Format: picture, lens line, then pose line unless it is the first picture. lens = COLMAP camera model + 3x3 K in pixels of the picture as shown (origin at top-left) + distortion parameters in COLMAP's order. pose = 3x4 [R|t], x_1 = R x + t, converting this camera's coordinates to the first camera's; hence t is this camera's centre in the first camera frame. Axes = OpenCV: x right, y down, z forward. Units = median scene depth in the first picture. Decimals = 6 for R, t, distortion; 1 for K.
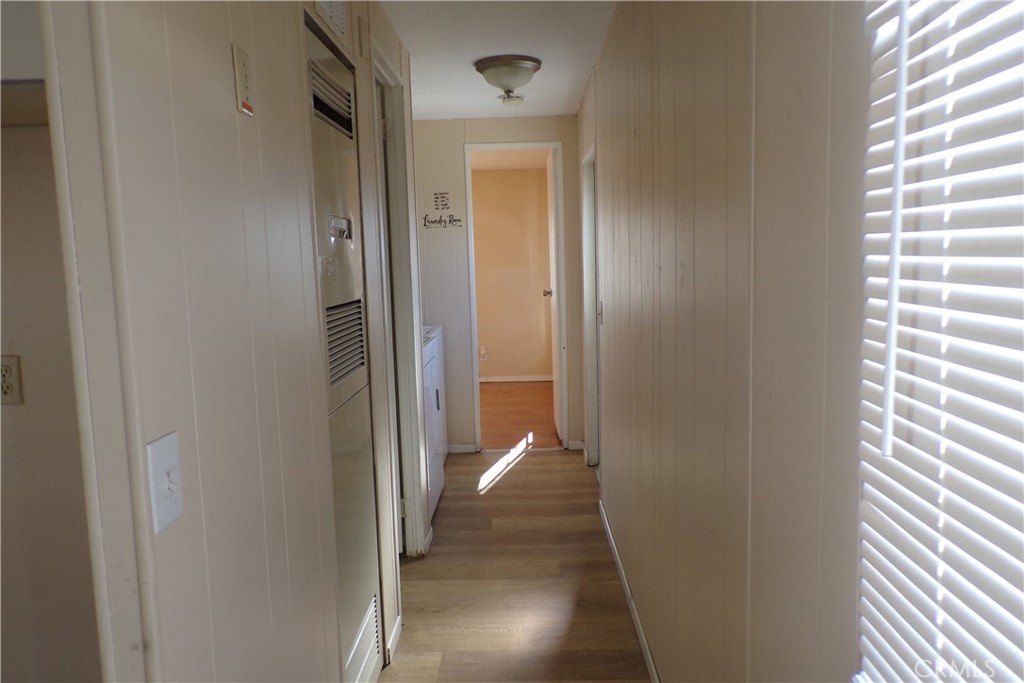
lens RADIAL K [[673.8, 0, 512.0], [0, 673.8, 337.6], [0, 0, 1]] dist [-0.029687, 0.003665]
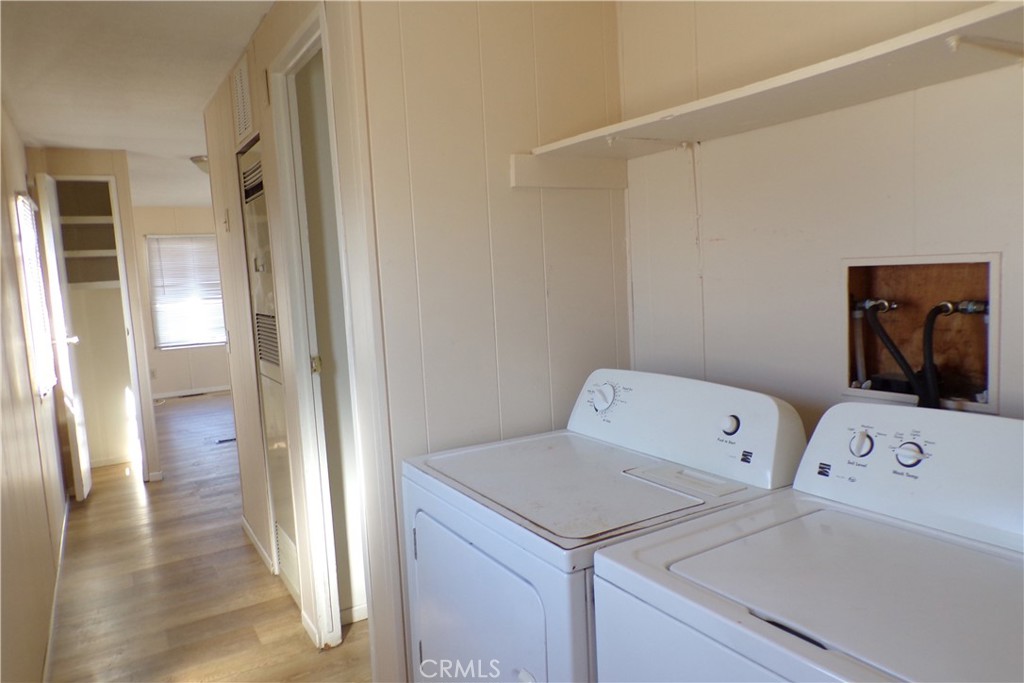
lens RADIAL K [[673.8, 0, 512.0], [0, 673.8, 337.6], [0, 0, 1]] dist [-0.029687, 0.003665]
pose [[-0.835895, 0.120130, -0.535582, 0.074095], [0.003321, 0.976845, 0.213920, -0.238482], [0.548879, 0.177036, -0.816939, 1.901618]]
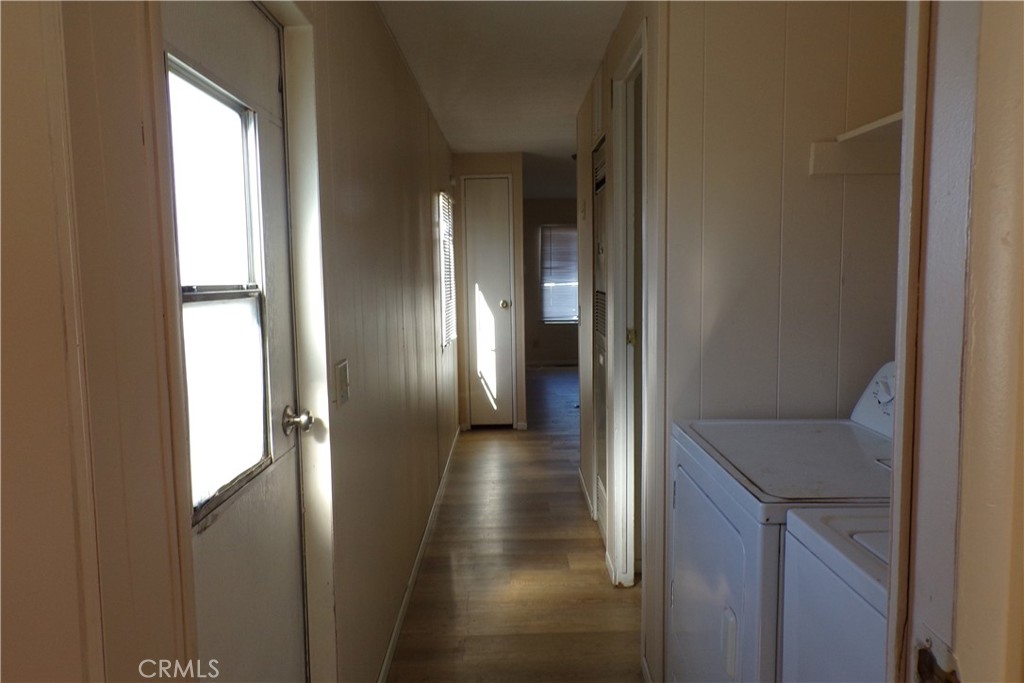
lens RADIAL K [[673.8, 0, 512.0], [0, 673.8, 337.6], [0, 0, 1]] dist [-0.029687, 0.003665]
pose [[-0.998883, 0.043389, -0.018690, 0.013094], [0.038291, 0.975277, 0.217644, -0.240232], [0.027671, 0.216686, -0.975849, 2.032424]]
